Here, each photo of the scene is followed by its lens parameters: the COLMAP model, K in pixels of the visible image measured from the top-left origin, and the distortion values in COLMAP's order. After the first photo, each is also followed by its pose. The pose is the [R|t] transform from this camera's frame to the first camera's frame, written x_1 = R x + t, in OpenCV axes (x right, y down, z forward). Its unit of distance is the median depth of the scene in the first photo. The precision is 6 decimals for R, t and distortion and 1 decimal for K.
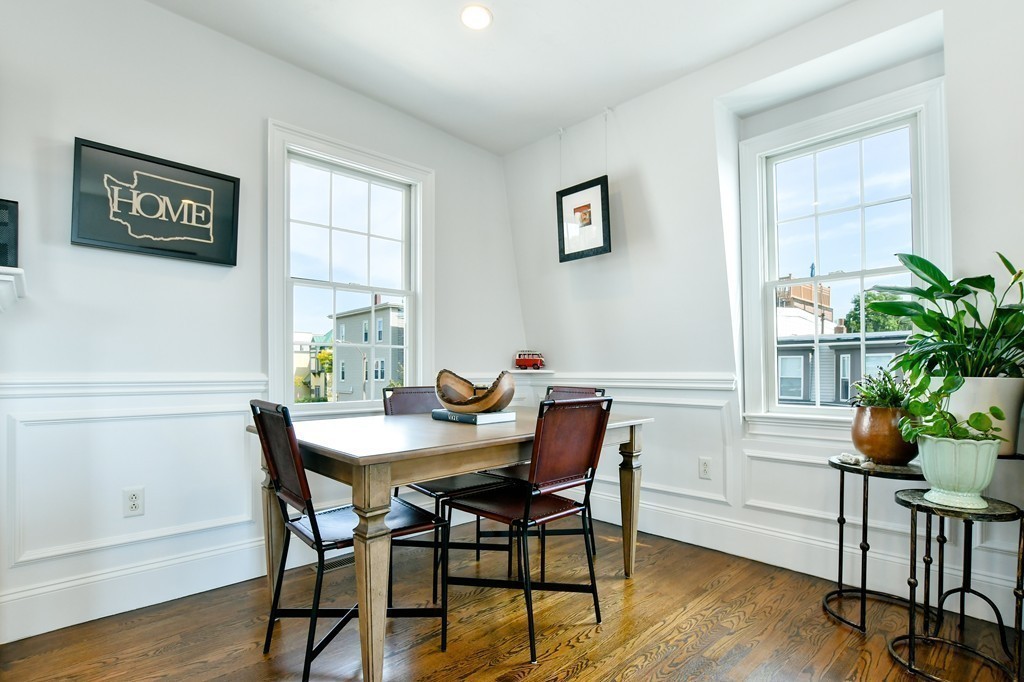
lens RADIAL K [[524.9, 0, 509.1], [0, 524.9, 368.4], [0, 0, 1]] dist [-0.004223, 0.001784]
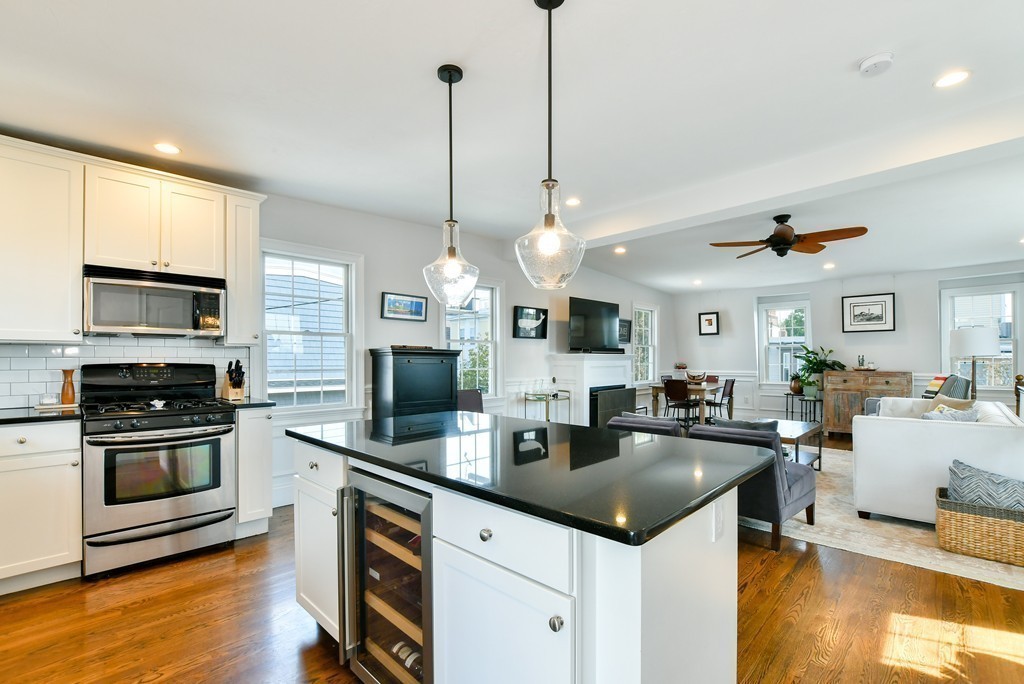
lens RADIAL K [[473.3, 0, 516.9], [0, 473.3, 364.7], [0, 0, 1]] dist [-0.005445, -0.001510]
pose [[0.998555, -0.004285, 0.053576, -1.233369], [0.003434, 0.999867, 0.015970, -0.084617], [-0.053637, -0.015763, 0.998436, -1.894636]]
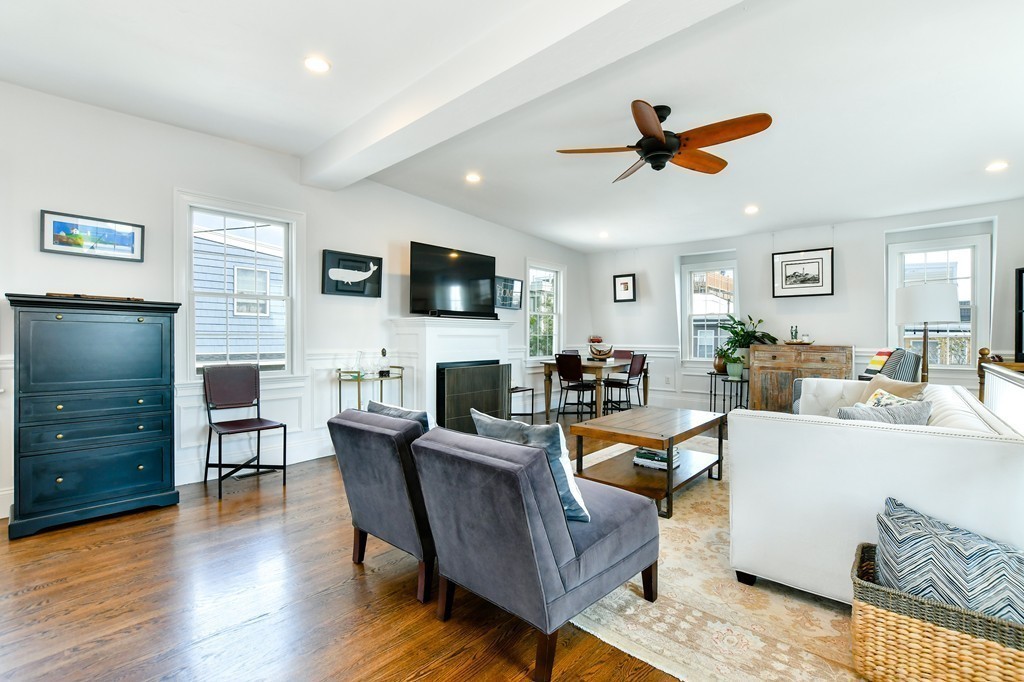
lens RADIAL K [[480.0, 0, 516.8], [0, 480.0, 346.7], [0, 0, 1]] dist [0.000512, -0.003136]
pose [[0.993074, 0.002513, 0.117462, -0.716528], [-0.005458, 0.999678, 0.024762, -0.043448], [-0.117362, -0.025232, 0.992769, -1.419668]]
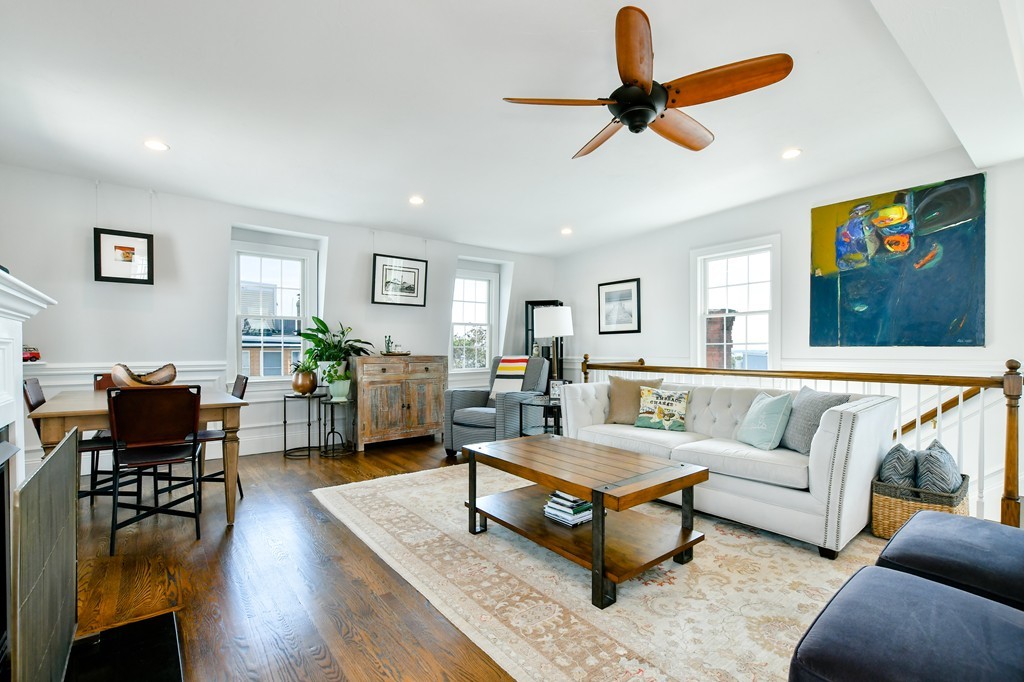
lens RADIAL K [[473.3, 0, 541.3], [0, 473.3, 340.4], [0, 0, 1]] dist [-0.005445, -0.001510]
pose [[0.021443, 0.015585, 0.999649, -1.165494], [-0.005749, 0.999864, -0.015465, -0.042156], [-0.999754, -0.005415, 0.021530, -0.172867]]
